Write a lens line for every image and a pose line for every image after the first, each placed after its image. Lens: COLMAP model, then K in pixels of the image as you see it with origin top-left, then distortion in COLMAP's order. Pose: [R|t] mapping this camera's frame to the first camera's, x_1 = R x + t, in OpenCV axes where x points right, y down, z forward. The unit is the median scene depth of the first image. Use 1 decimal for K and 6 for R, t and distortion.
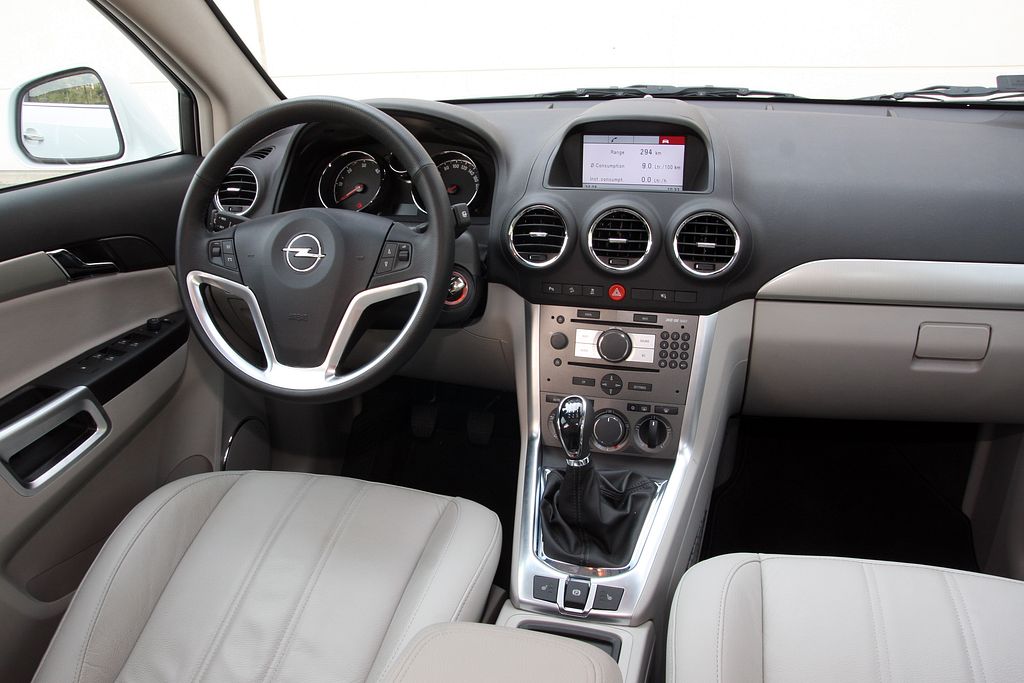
lens RADIAL K [[819.9, 0, 511.7], [0, 819.9, 320.4], [0, 0, 1]] dist [-0.156787, 0.146459]
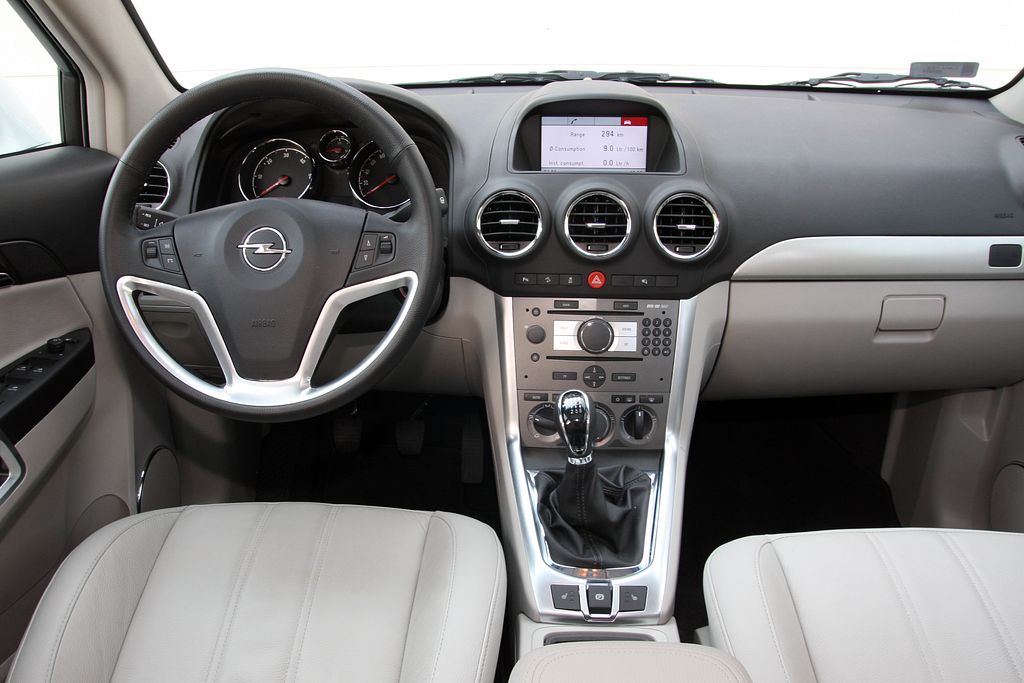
lens RADIAL K [[825.9, 0, 512.0], [0, 825.9, 341.5], [0, 0, 1]] dist [-0.147030, 0.106440]
pose [[0.973386, -0.060255, 0.221110, -0.183387], [0.056546, 0.998133, 0.023071, 0.009681], [-0.222087, -0.009955, 0.974976, 0.083946]]
